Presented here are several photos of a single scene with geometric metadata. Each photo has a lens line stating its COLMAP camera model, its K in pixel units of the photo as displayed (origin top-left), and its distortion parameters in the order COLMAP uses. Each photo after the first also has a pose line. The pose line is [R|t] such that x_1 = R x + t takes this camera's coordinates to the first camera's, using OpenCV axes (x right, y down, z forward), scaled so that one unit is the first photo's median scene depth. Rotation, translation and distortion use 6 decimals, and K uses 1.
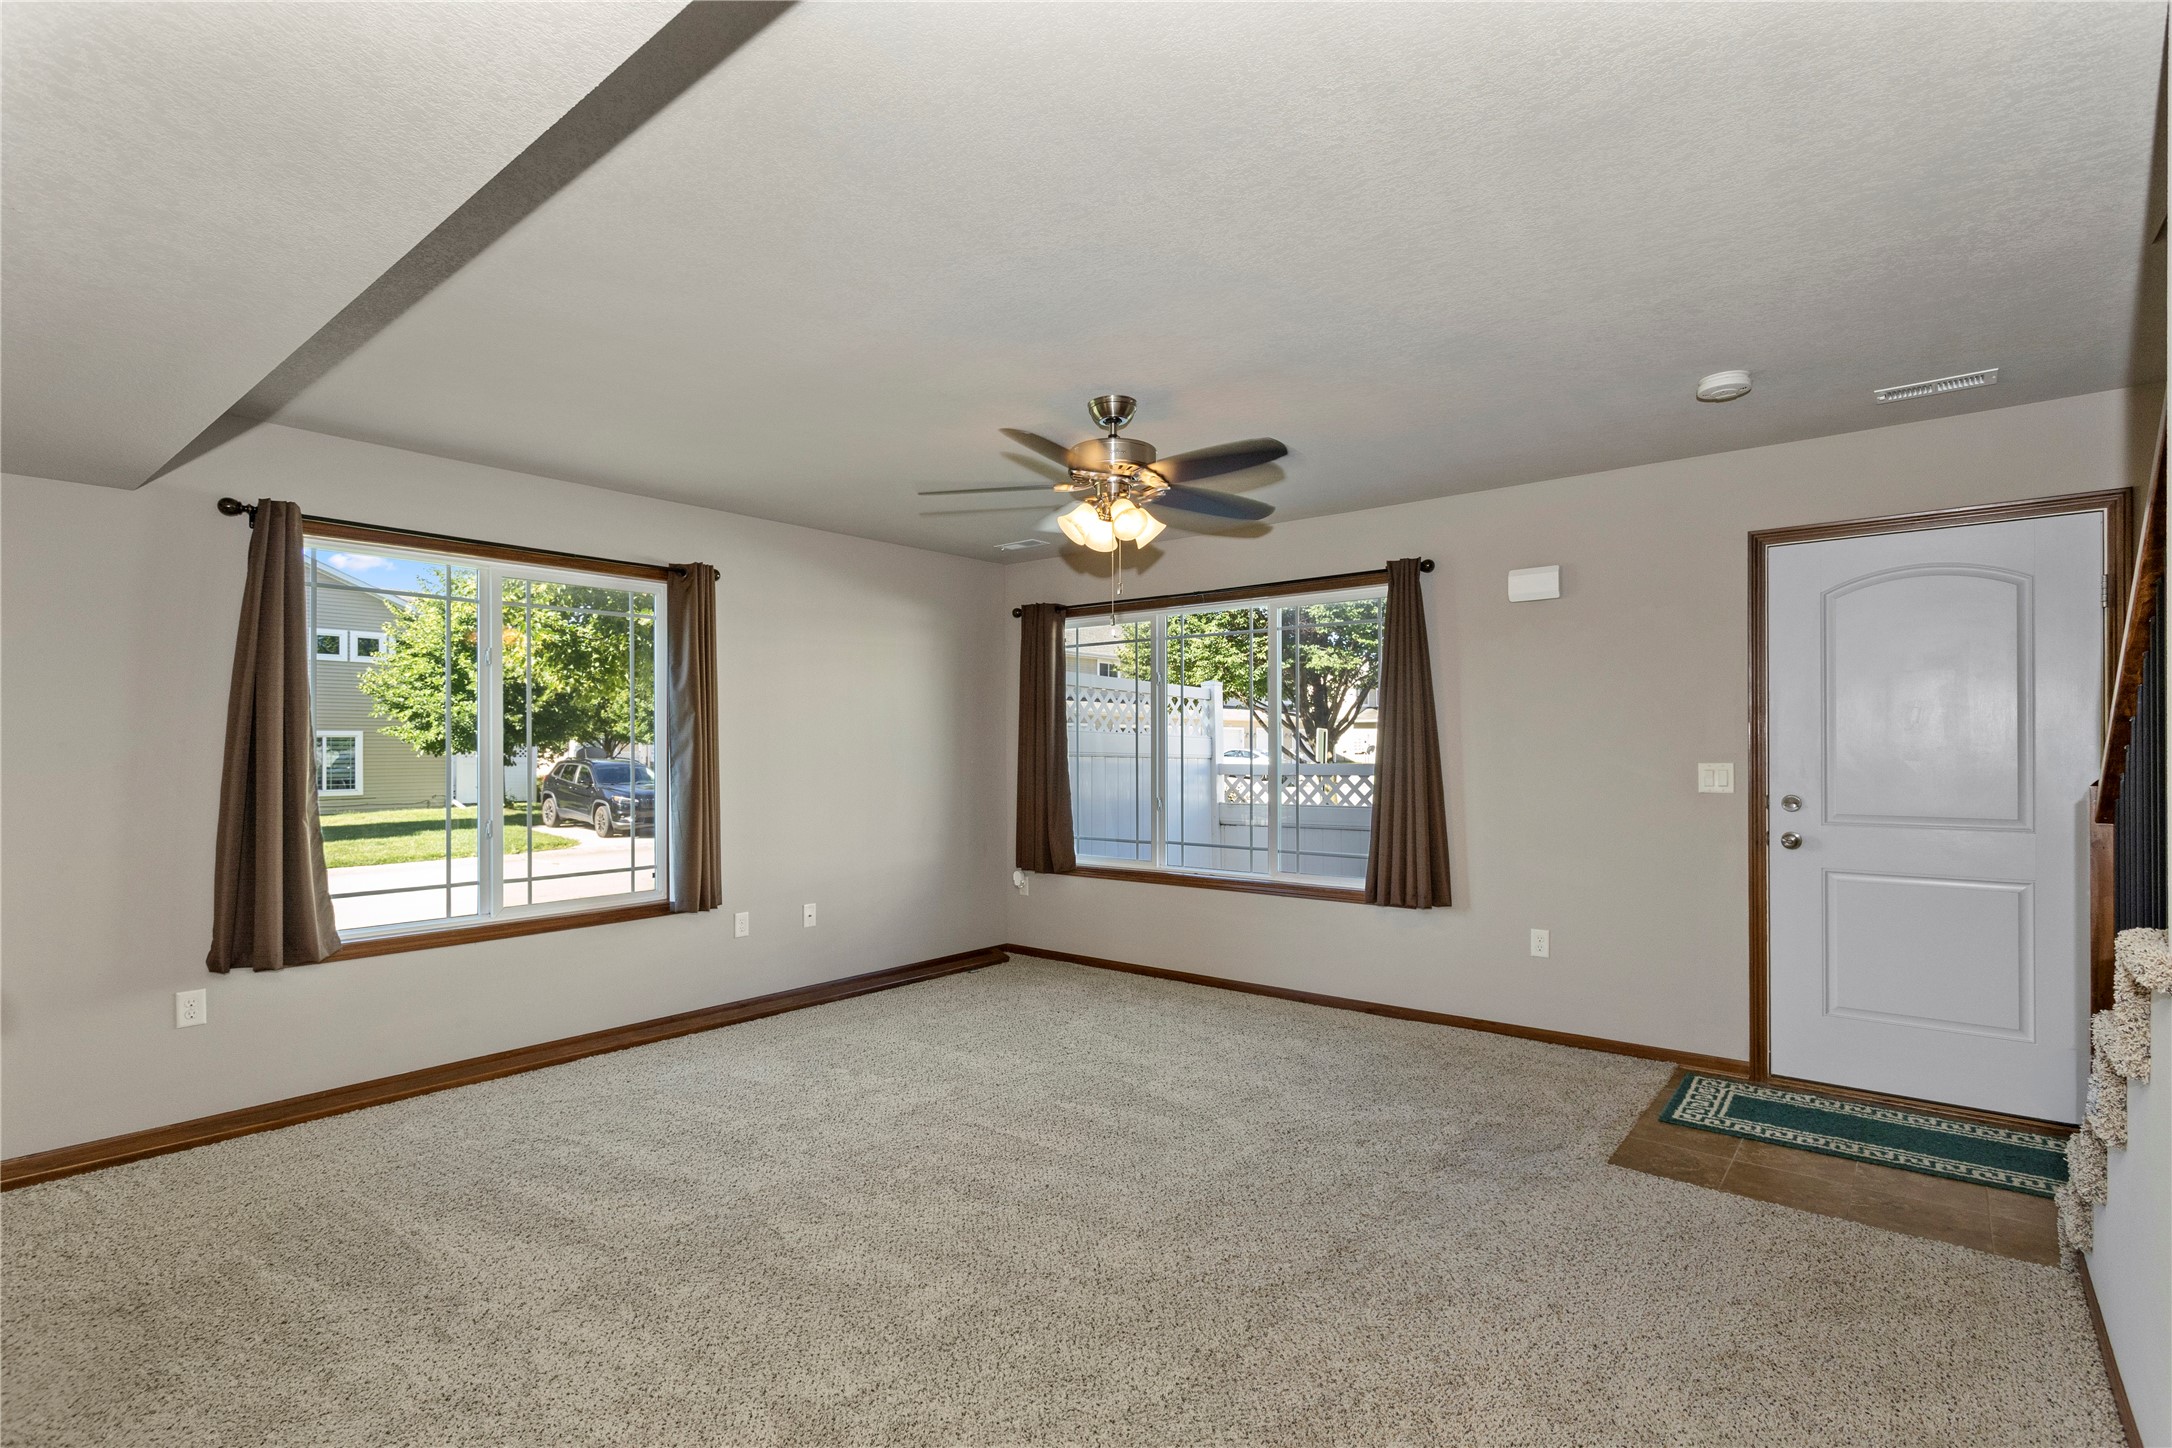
lens RADIAL K [[1031.9, 0, 1097.0], [0, 1031.9, 744.9], [0, 0, 1]] dist [0.000141, -0.000007]
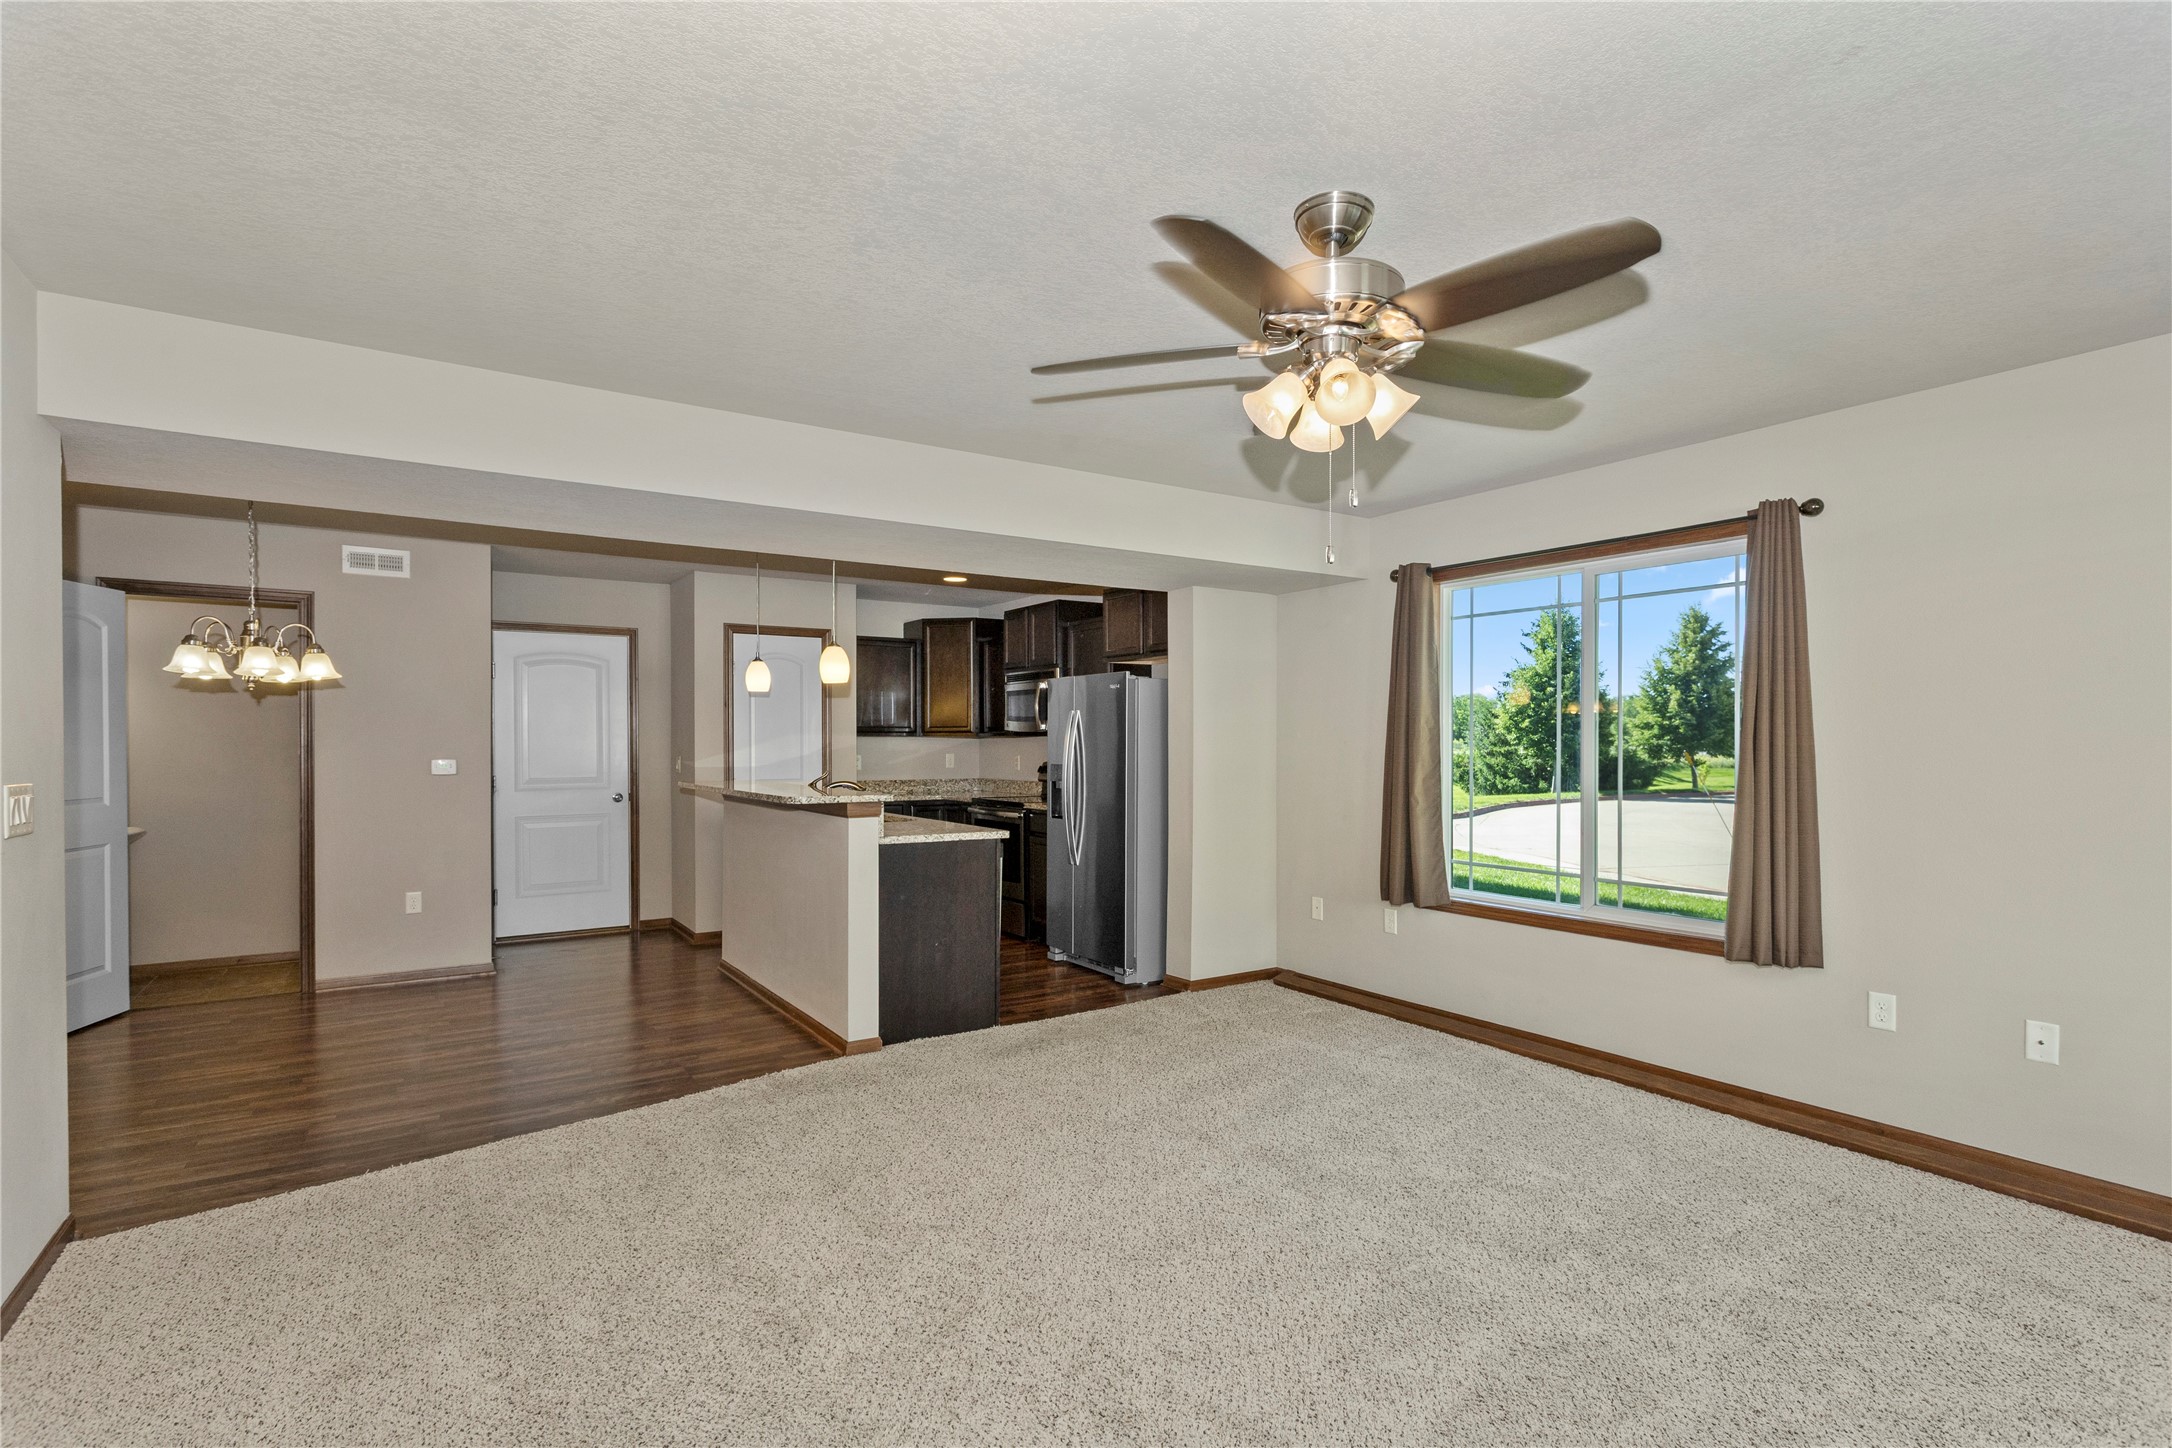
lens RADIAL K [[1033.0, 0, 1095.7], [0, 1033.0, 753.1], [0, 0, 1]] dist [0.000794, -0.000214]
pose [[-0.298814, 0.014934, -0.954194, 0.486552], [0.004380, 0.999888, 0.014278, -0.007376], [0.954301, 0.000087, -0.298846, 0.762976]]
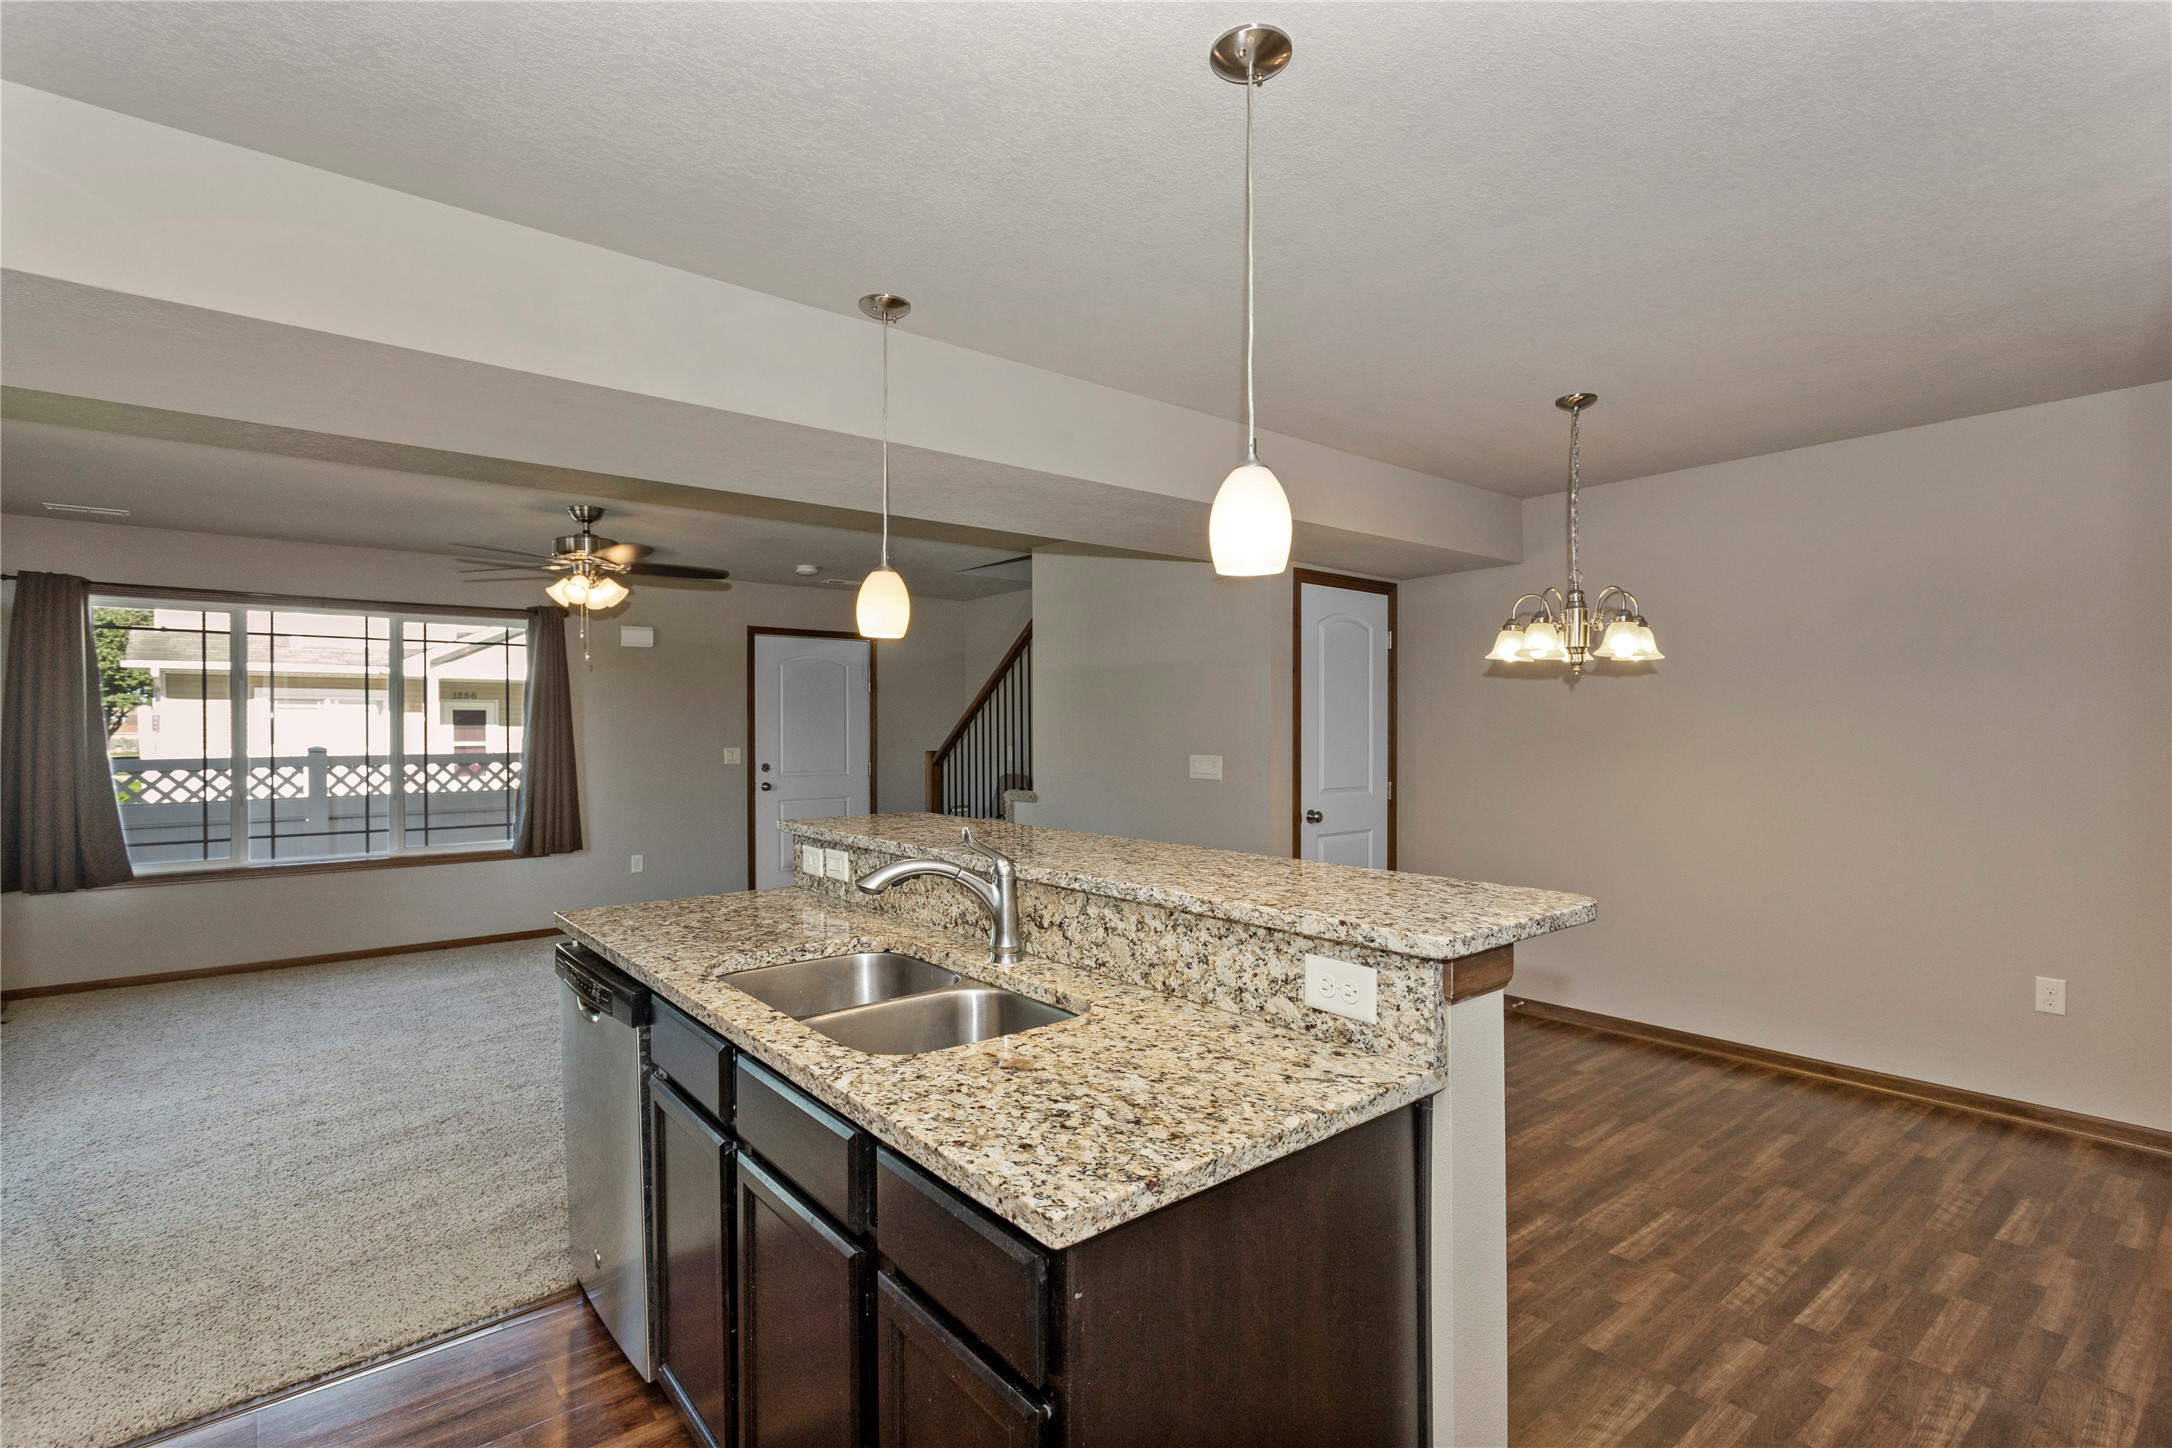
lens RADIAL K [[1022.5, 0, 1085.7], [0, 1022.5, 729.0], [0, 0, 1]] dist [-0.001285, -0.000068]
pose [[0.209560, 0.002679, 0.977792, -0.914242], [-0.000864, 0.999996, -0.002555, -0.010732], [-0.977795, -0.000310, 0.209562, -0.000886]]
